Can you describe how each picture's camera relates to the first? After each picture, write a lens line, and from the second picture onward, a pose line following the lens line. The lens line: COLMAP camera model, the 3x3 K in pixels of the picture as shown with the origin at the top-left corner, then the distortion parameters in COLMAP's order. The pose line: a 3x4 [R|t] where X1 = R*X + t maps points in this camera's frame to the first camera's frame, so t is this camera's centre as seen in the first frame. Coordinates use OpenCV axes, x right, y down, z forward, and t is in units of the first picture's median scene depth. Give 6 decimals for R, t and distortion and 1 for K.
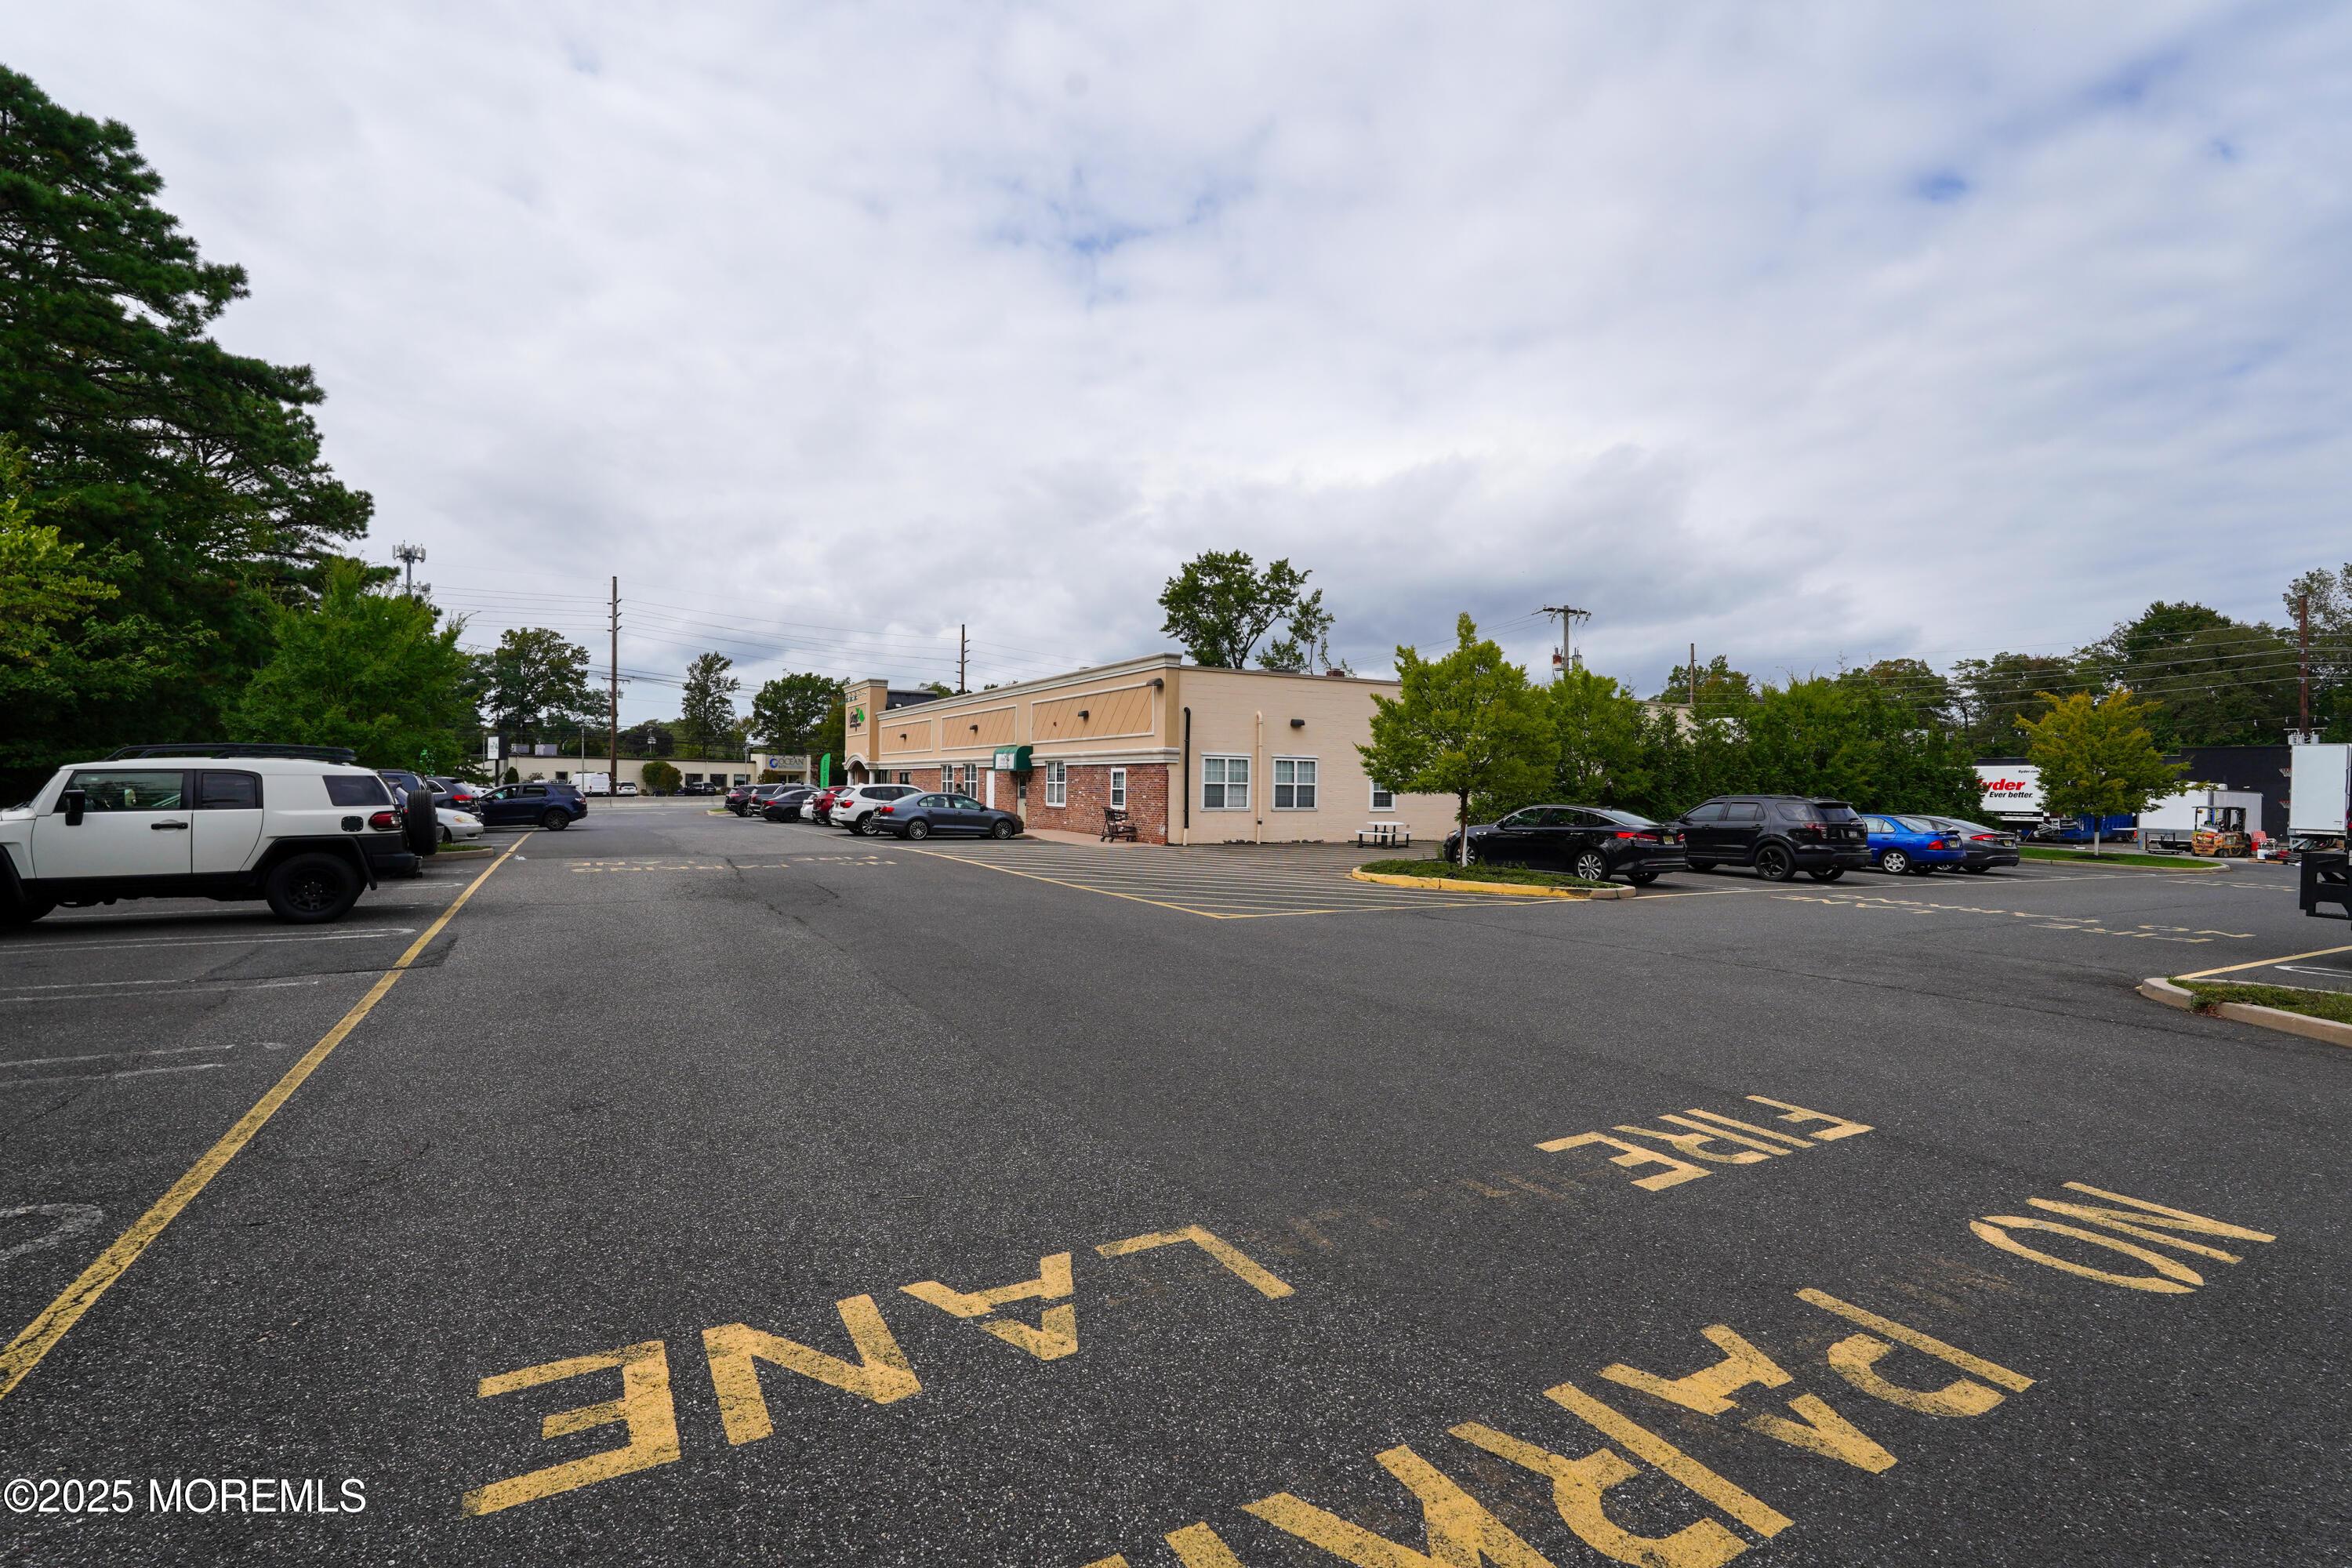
lens RADIAL K [[1045.2, 0, 1170.2], [0, 1045.2, 781.6], [0, 0, 1]] dist [-0.013553, 0.008523]
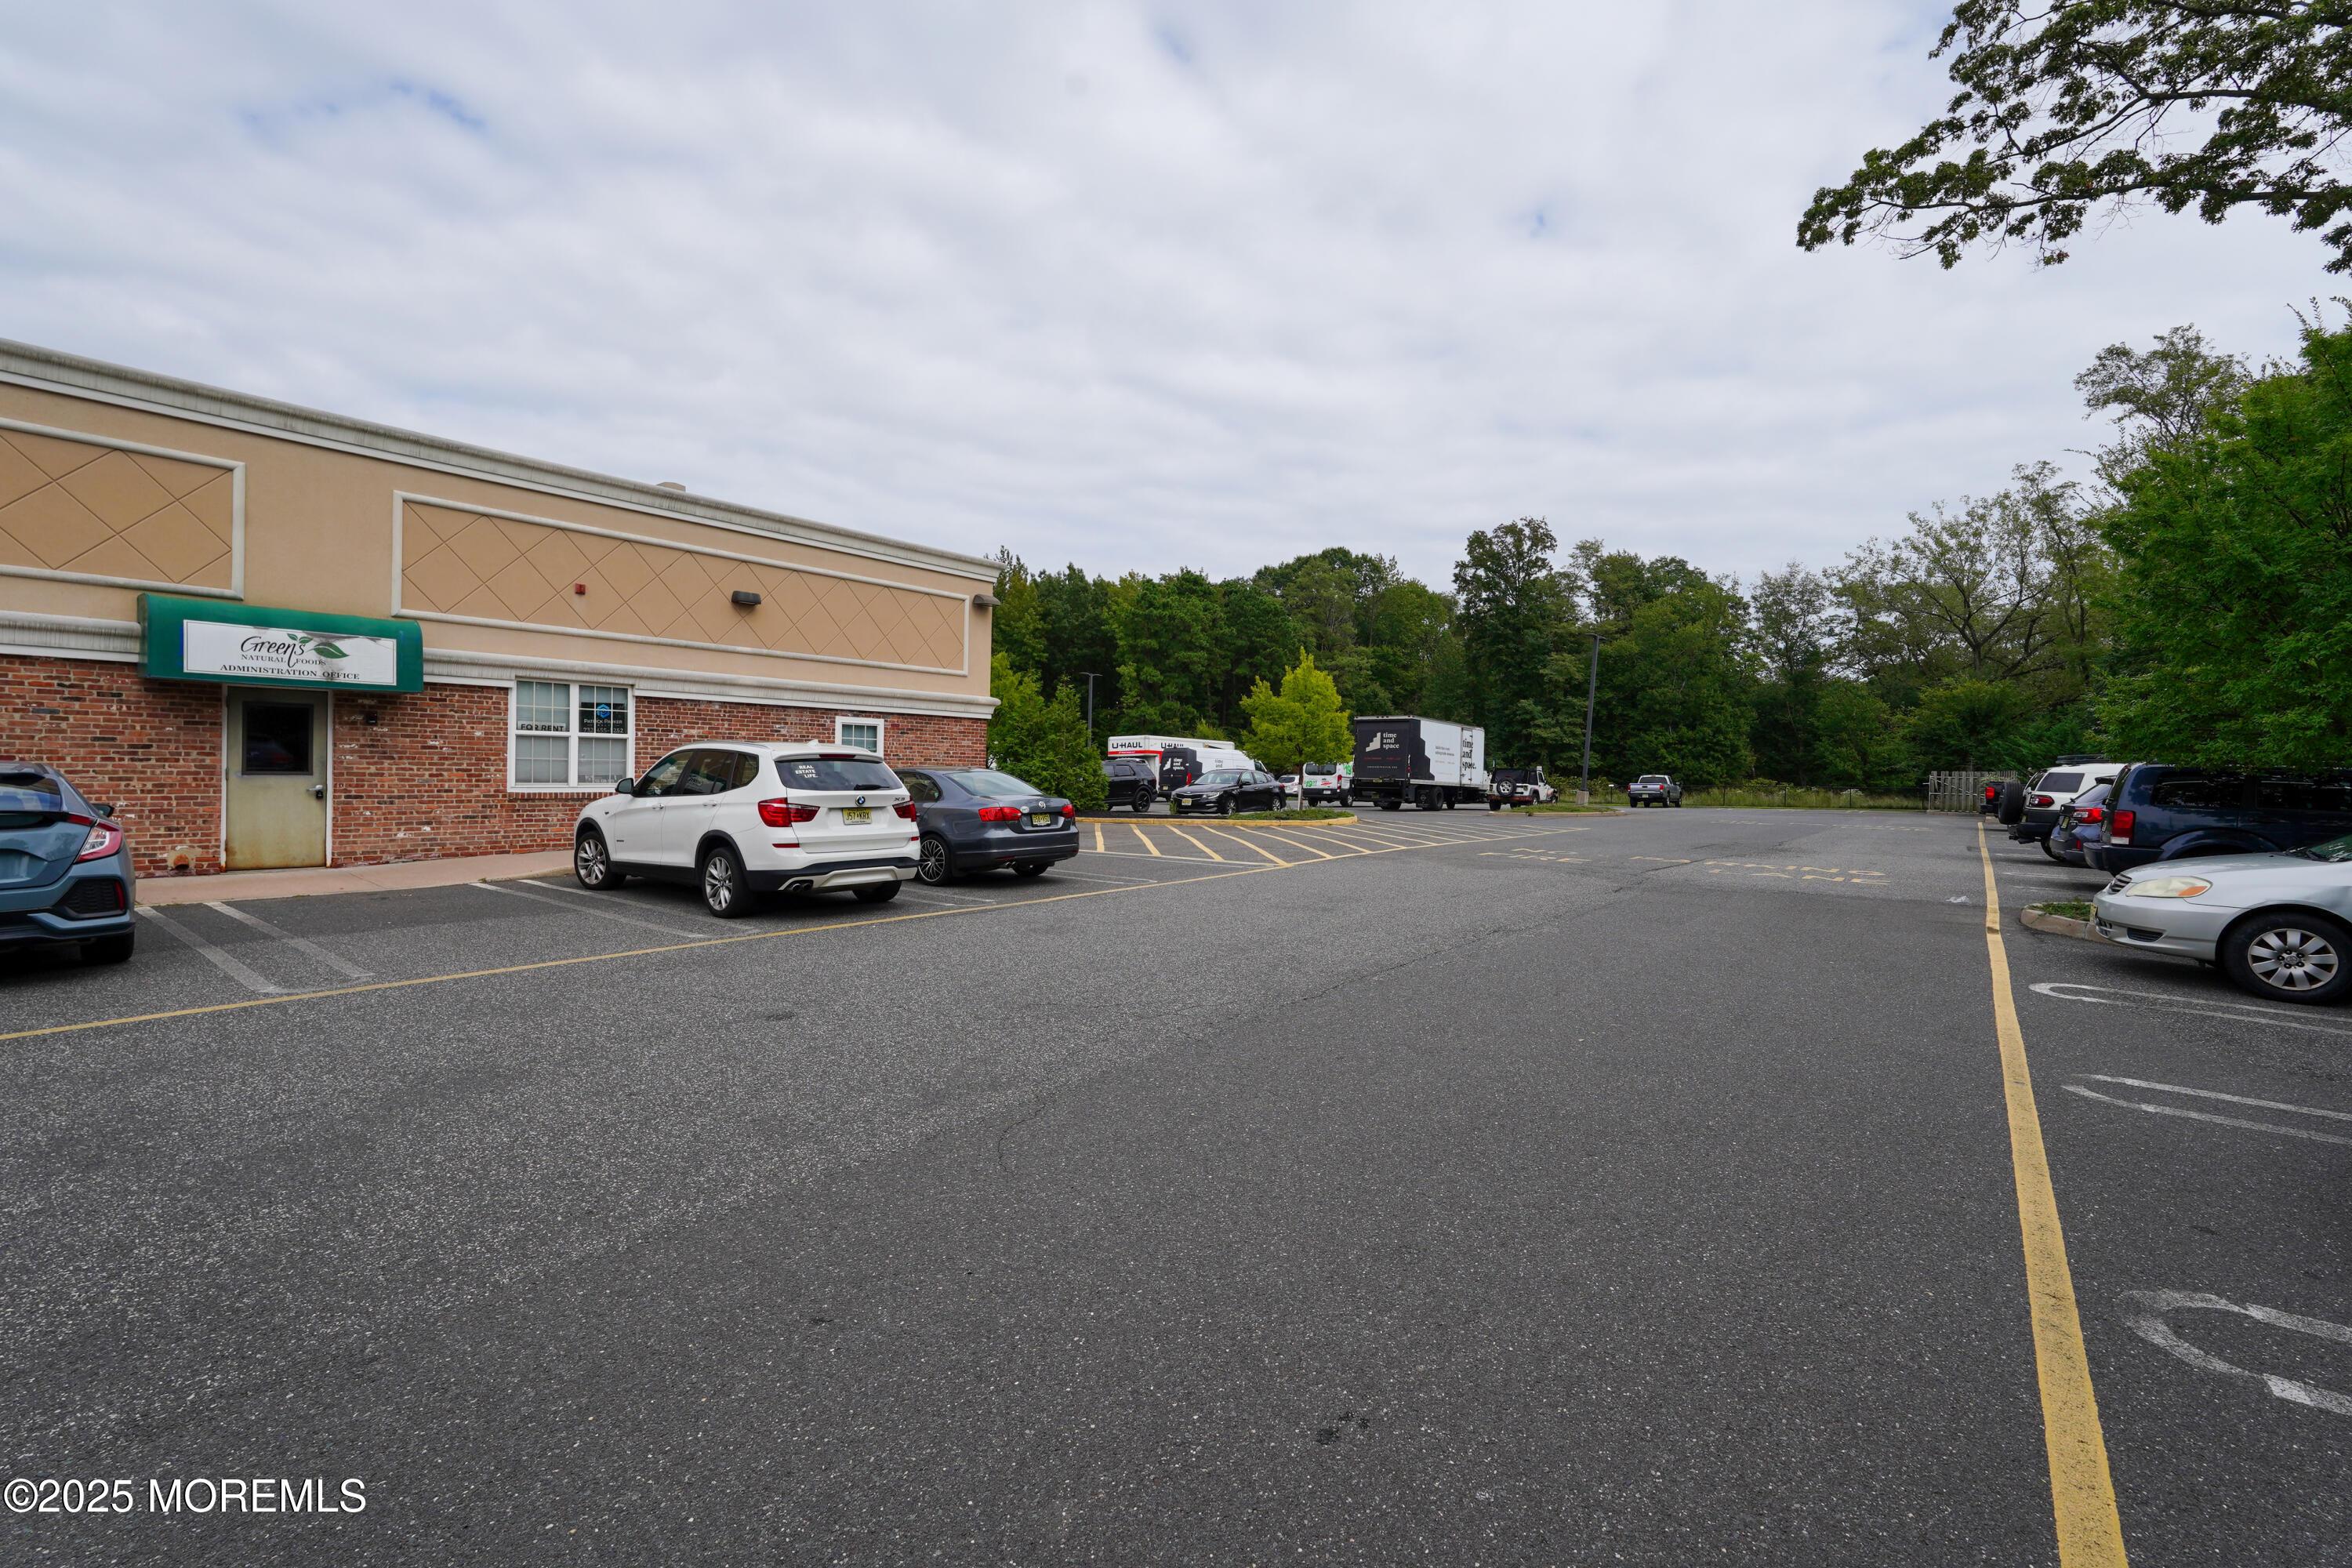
lens RADIAL K [[1034.6, 0, 1171.5], [0, 1034.6, 784.3], [0, 0, 1]] dist [-0.008934, 0.000899]
pose [[-0.379452, -0.036263, 0.924500, -0.289895], [-0.029331, 0.999201, 0.027155, 0.001433], [-0.924746, -0.016812, -0.380213, 0.477414]]
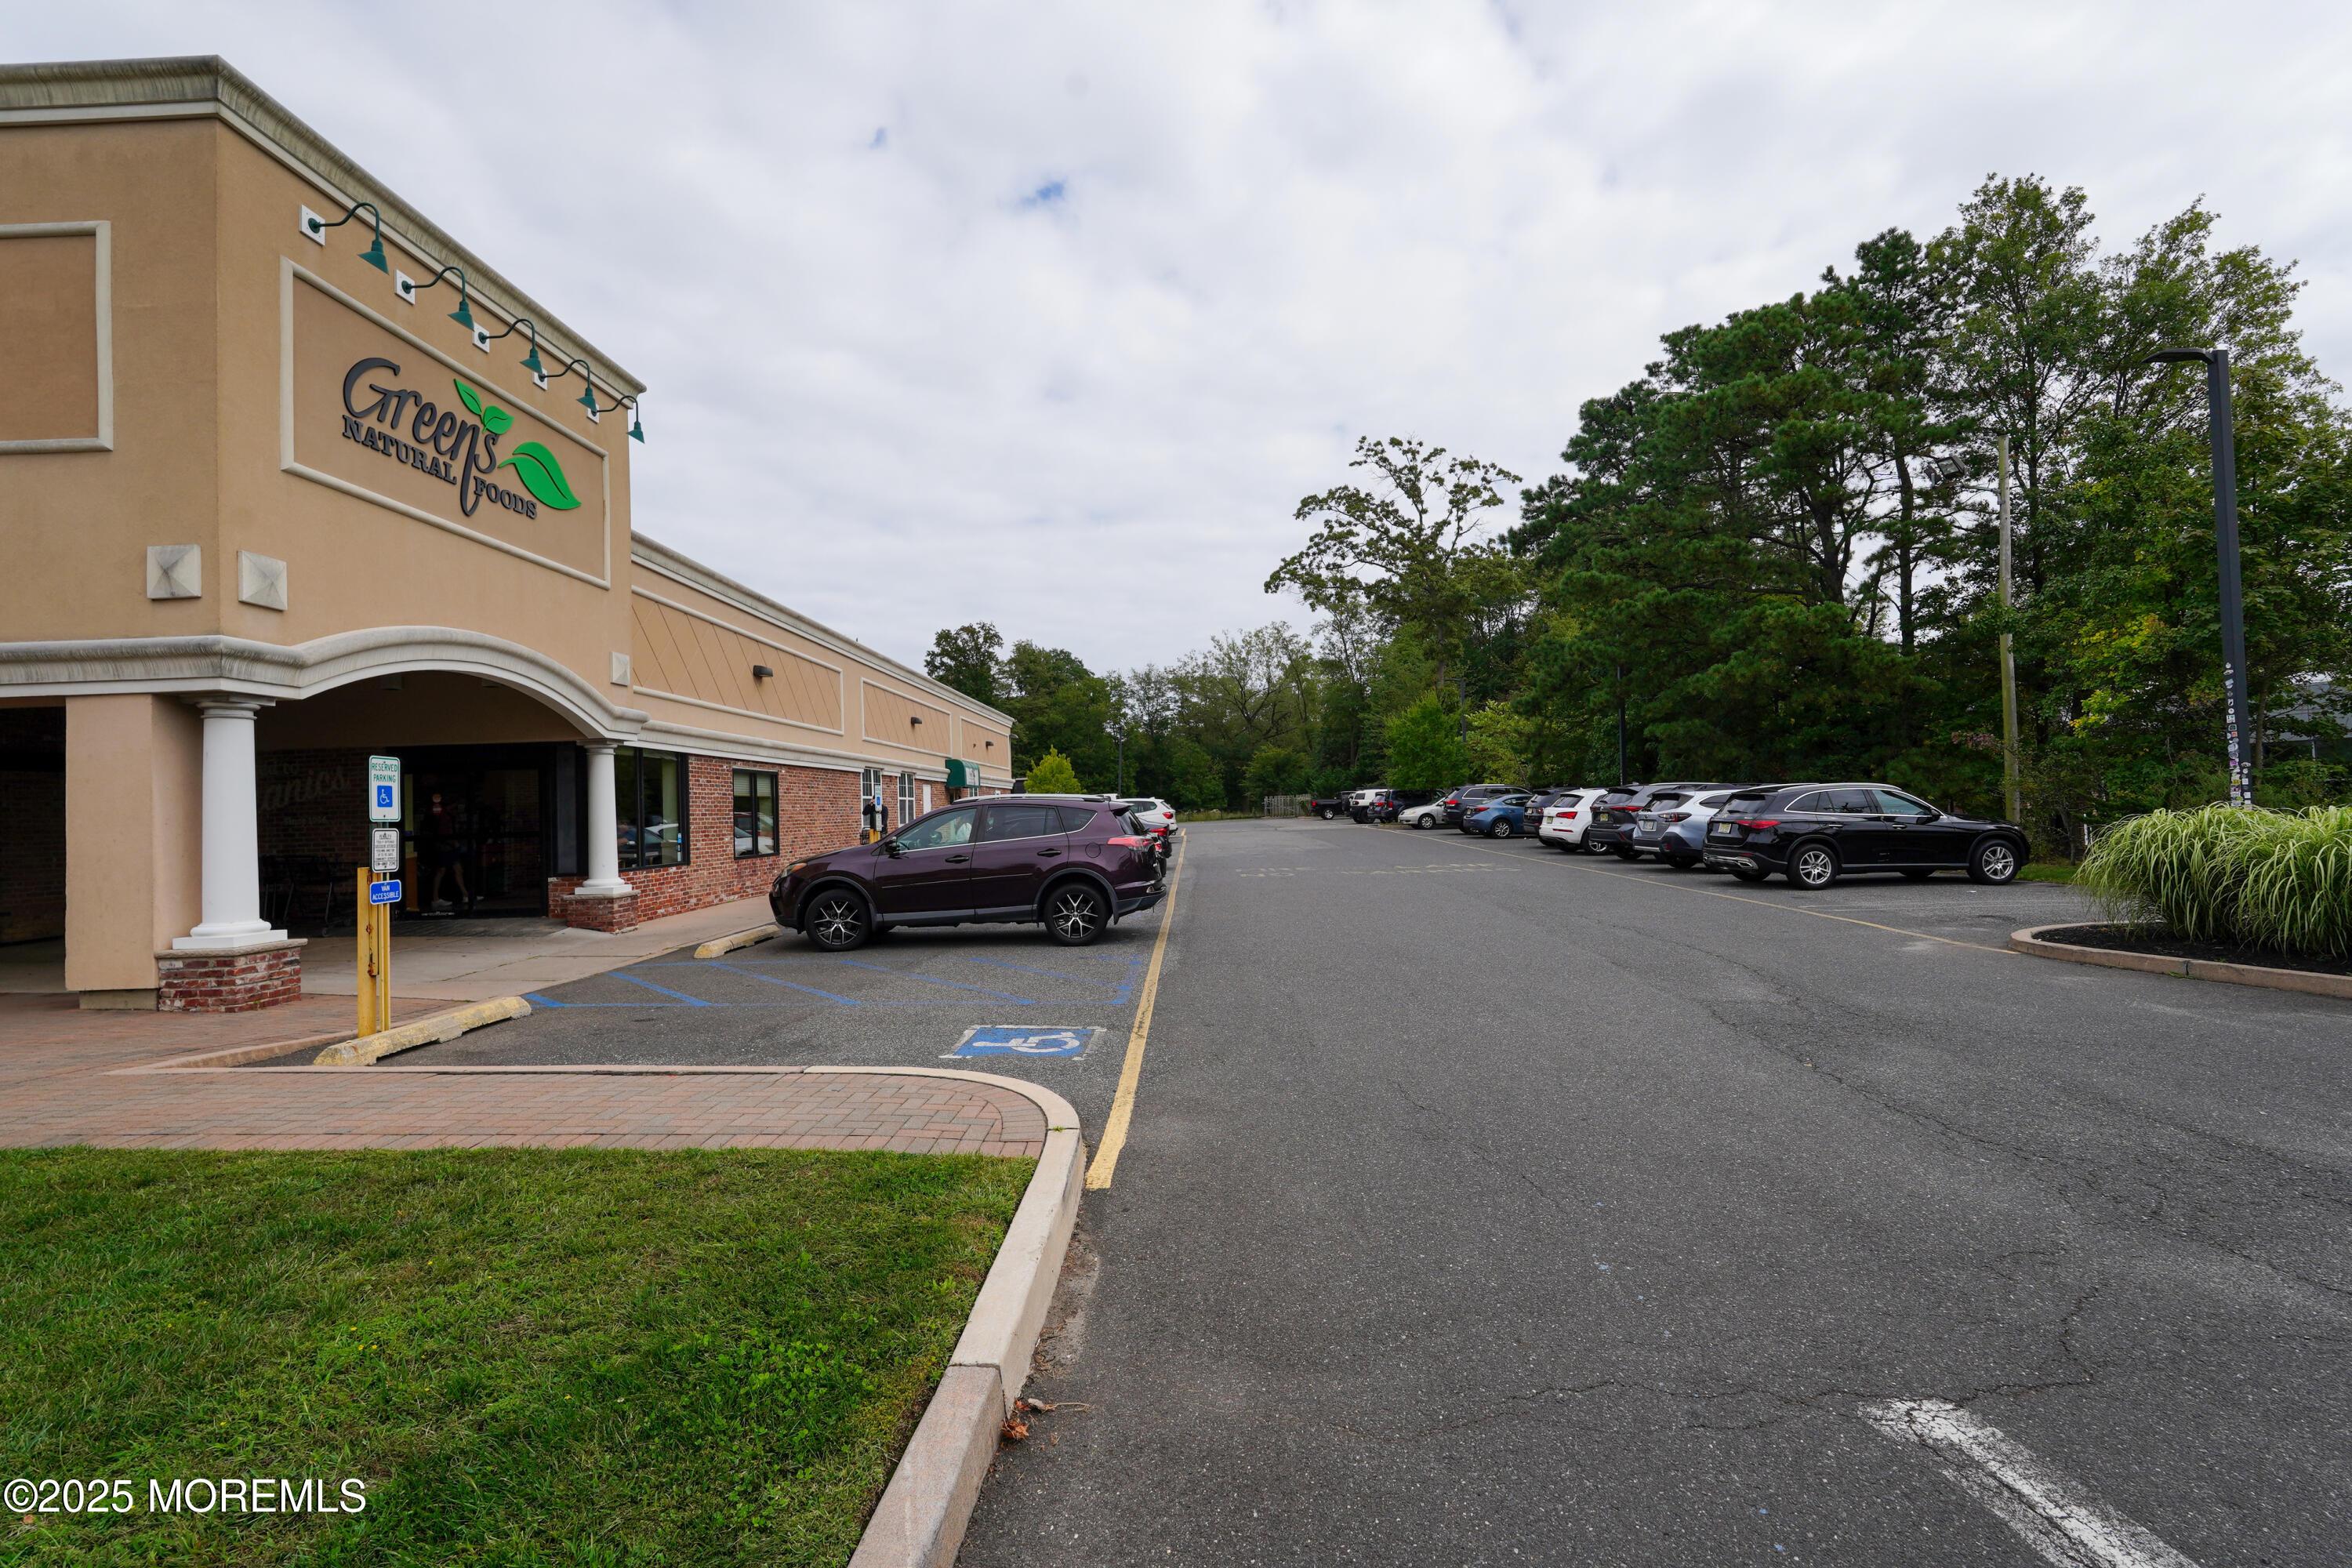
lens RADIAL K [[1045.2, 0, 1170.2], [0, 1045.2, 781.6], [0, 0, 1]] dist [-0.013553, 0.008523]
pose [[-0.856080, 0.031503, 0.515882, -0.418320], [0.022871, 0.999472, -0.023080, 0.004975], [-0.516337, -0.007960, -0.856349, 0.915653]]
